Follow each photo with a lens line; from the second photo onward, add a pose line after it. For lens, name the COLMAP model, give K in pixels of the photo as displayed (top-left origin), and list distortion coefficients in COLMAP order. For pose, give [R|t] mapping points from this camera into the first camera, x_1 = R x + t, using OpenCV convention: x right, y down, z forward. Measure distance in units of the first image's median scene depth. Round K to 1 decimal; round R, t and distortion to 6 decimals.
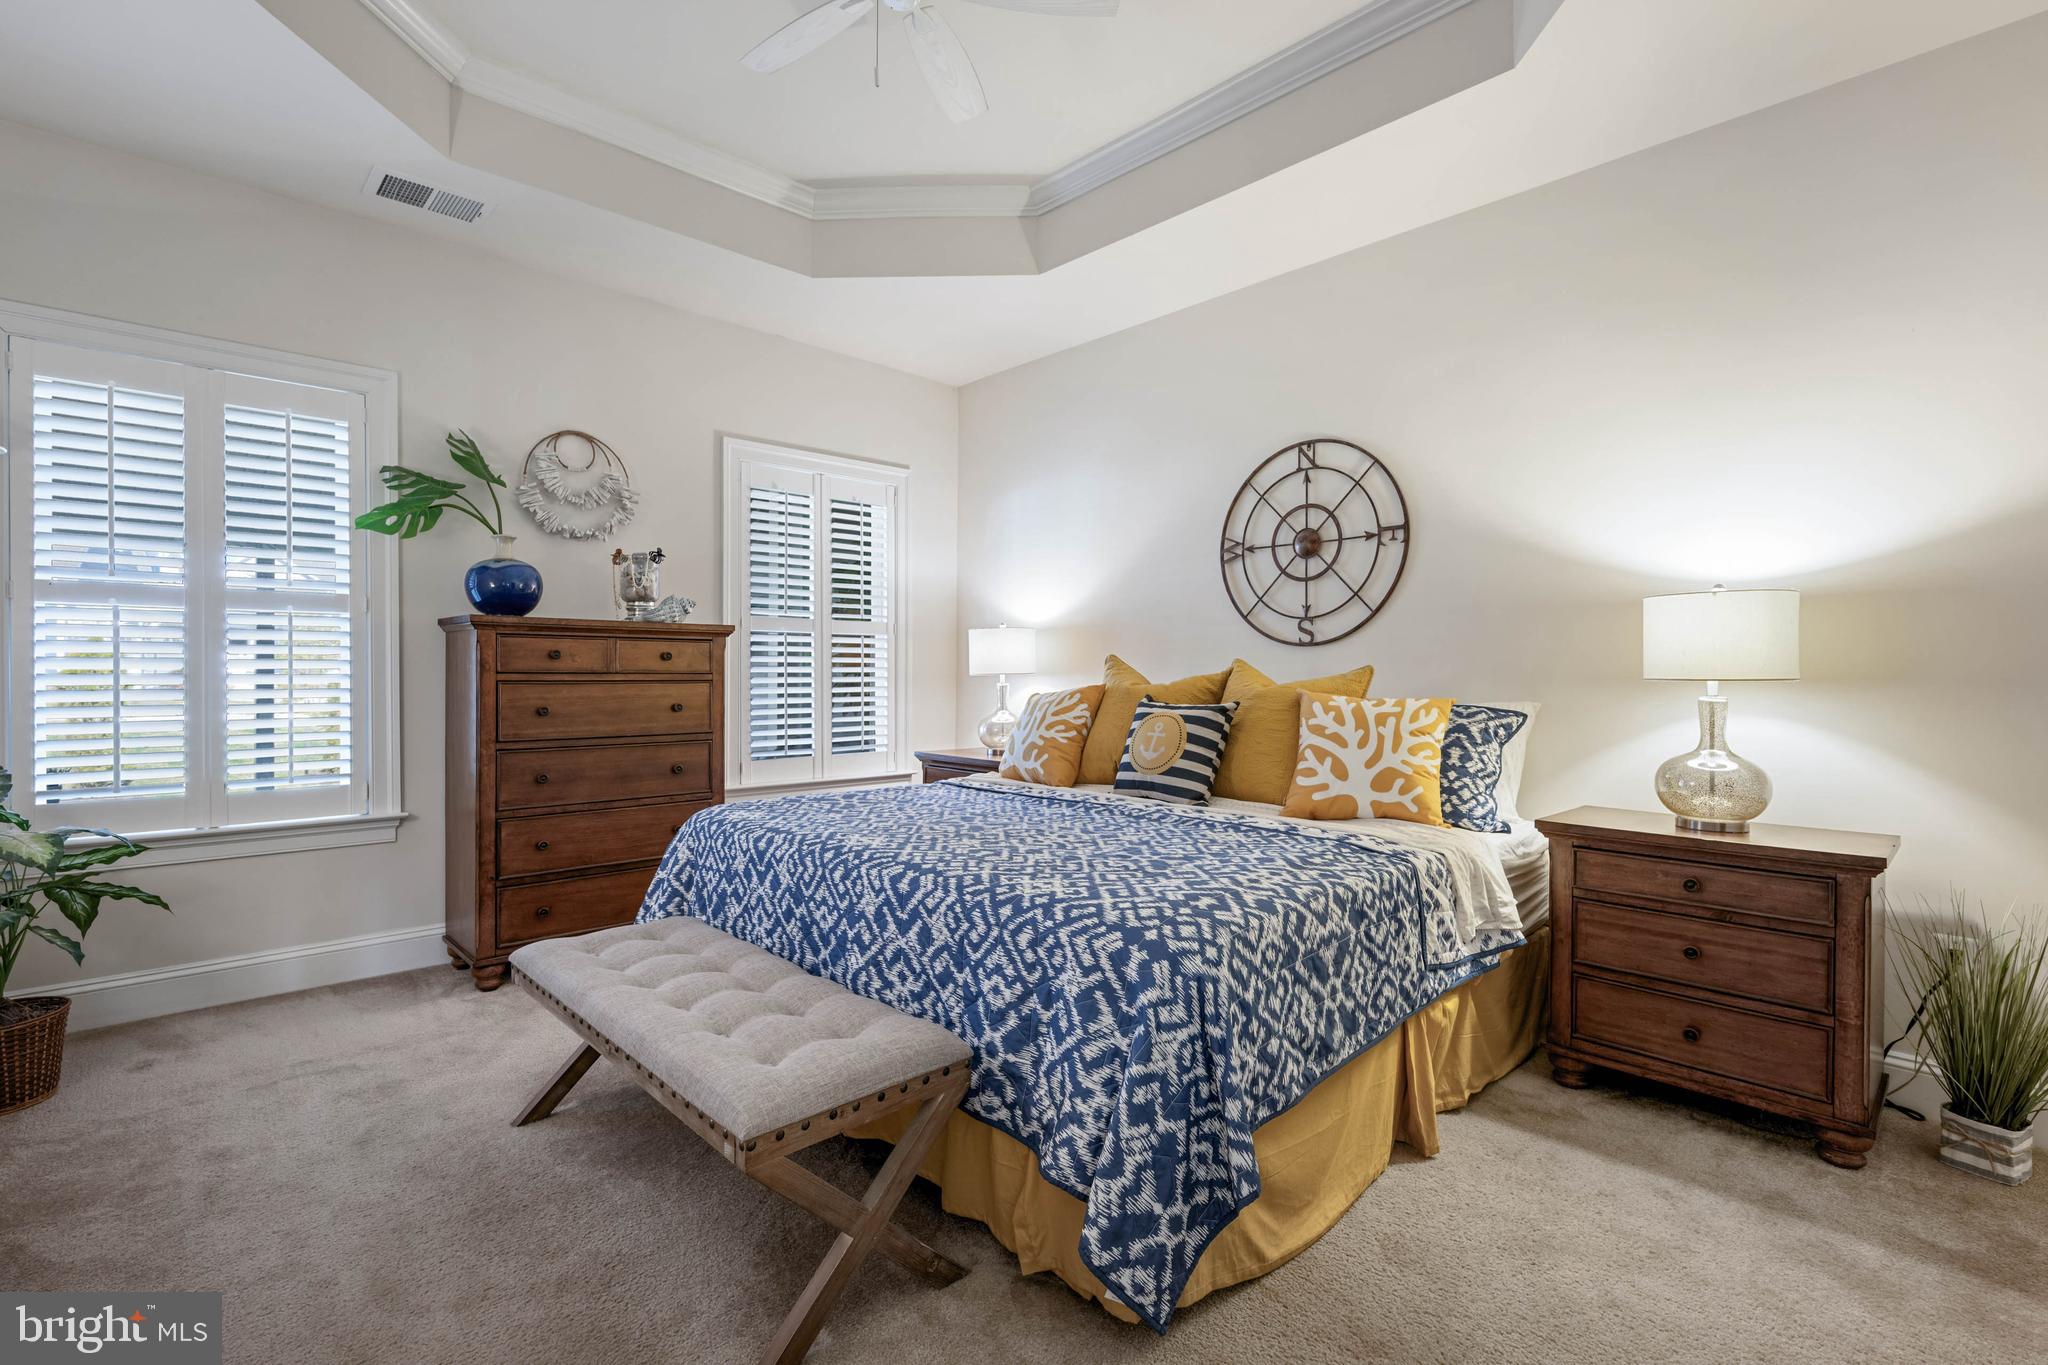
lens RADIAL K [[939.4, 0, 1024.0], [0, 939.4, 682.5], [0, 0, 1]] dist [-0.000687, -0.000059]
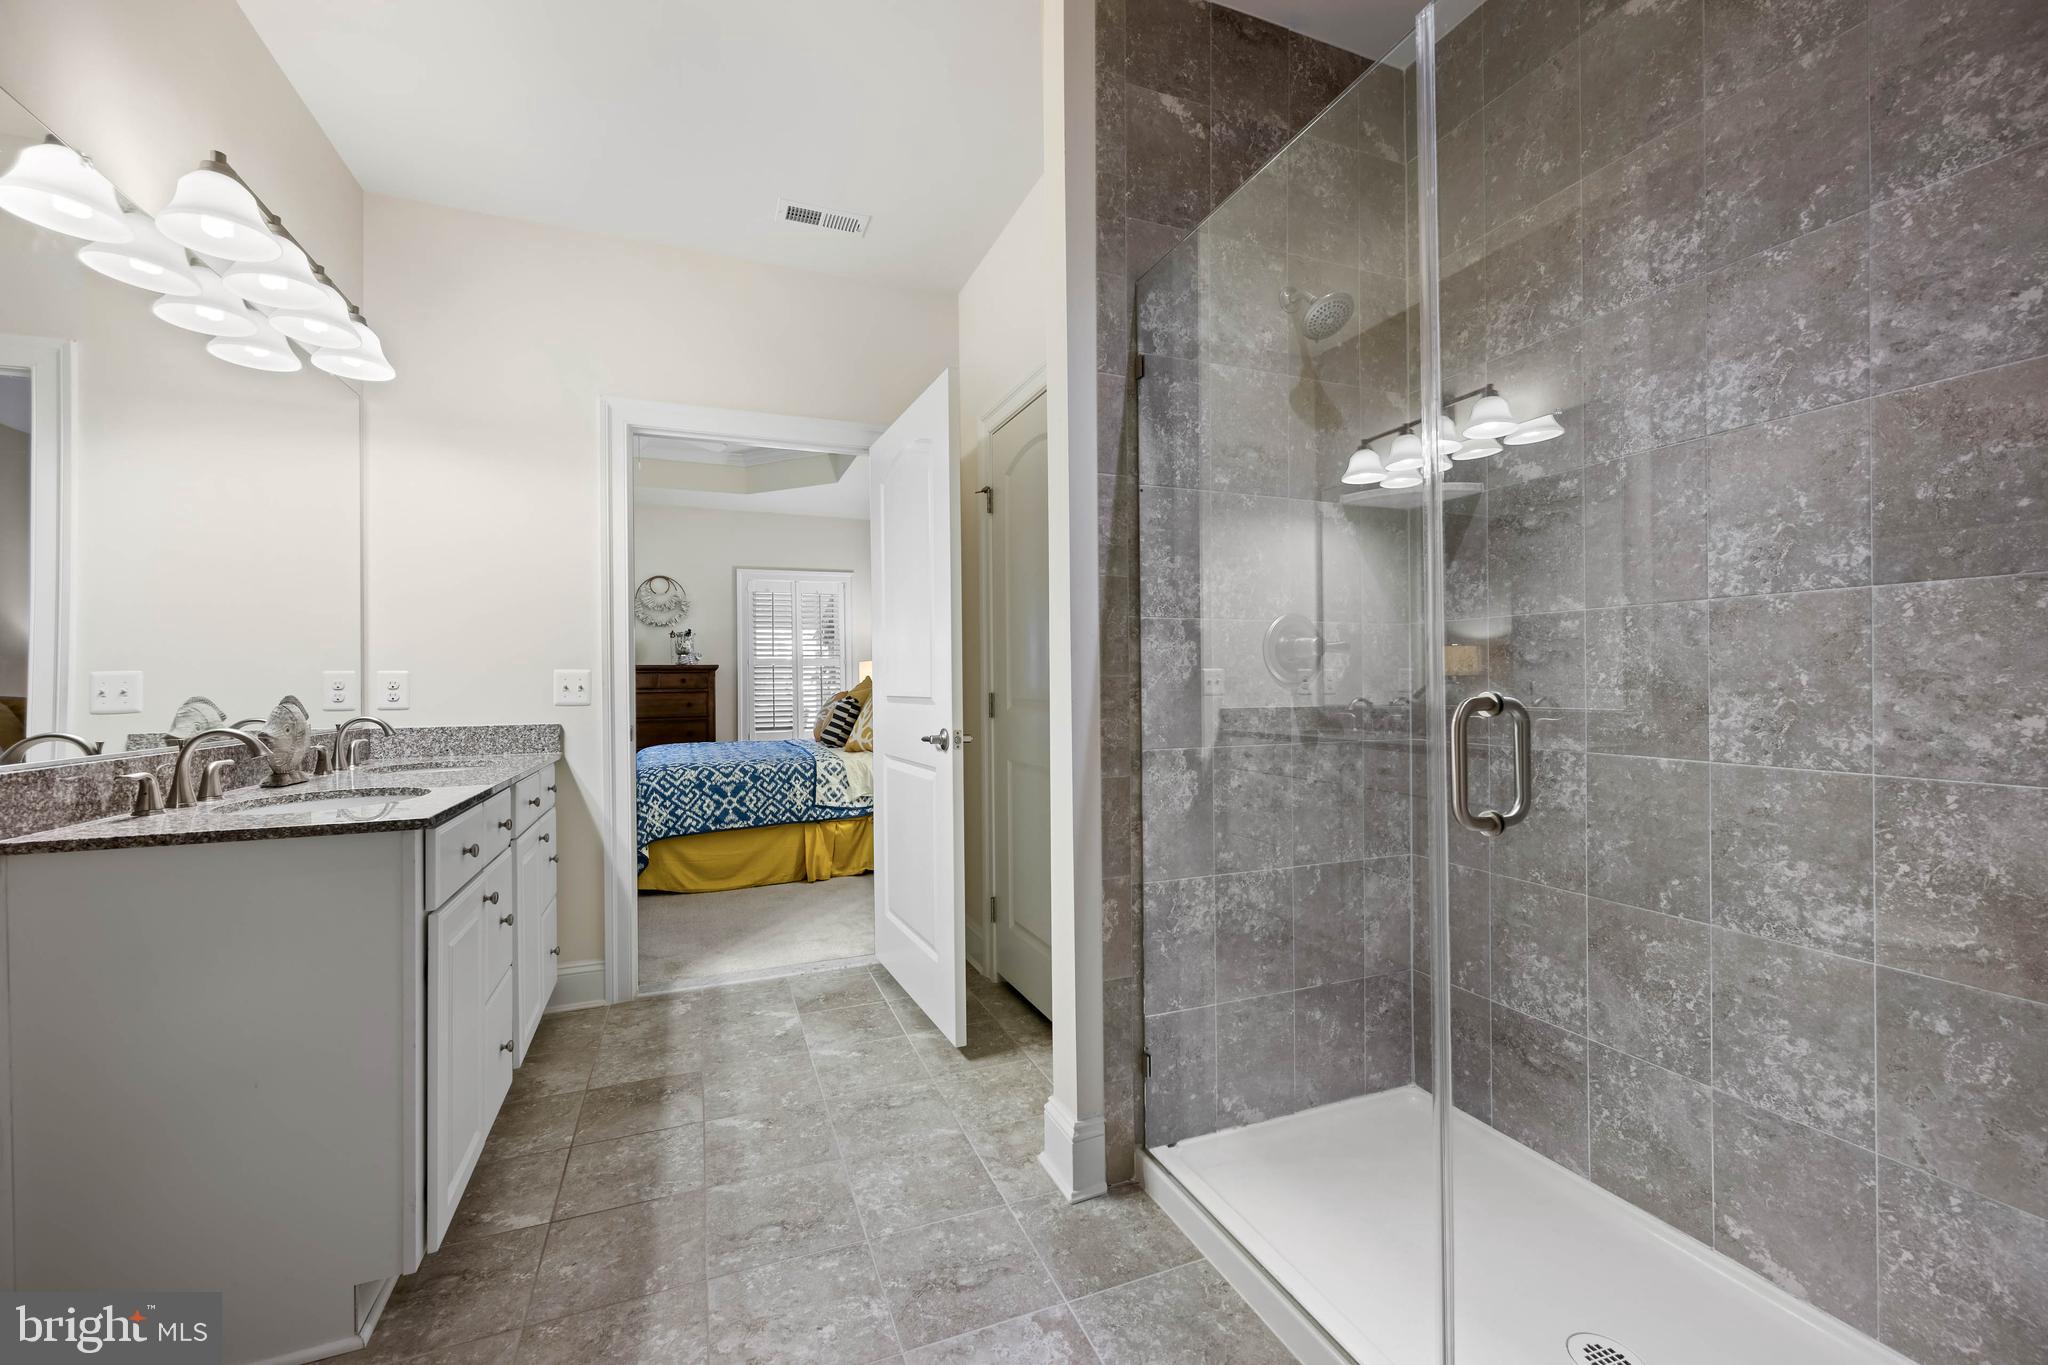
lens RADIAL K [[832.9, 0, 1024.0], [0, 832.9, 682.5], [0, 0, 1]] dist [0.000874, 0.000073]
pose [[0.931251, -0.014798, -0.364078, 1.037742], [0.010684, 0.999854, -0.013310, 0.010520], [0.364222, 0.008505, 0.931273, -0.492006]]
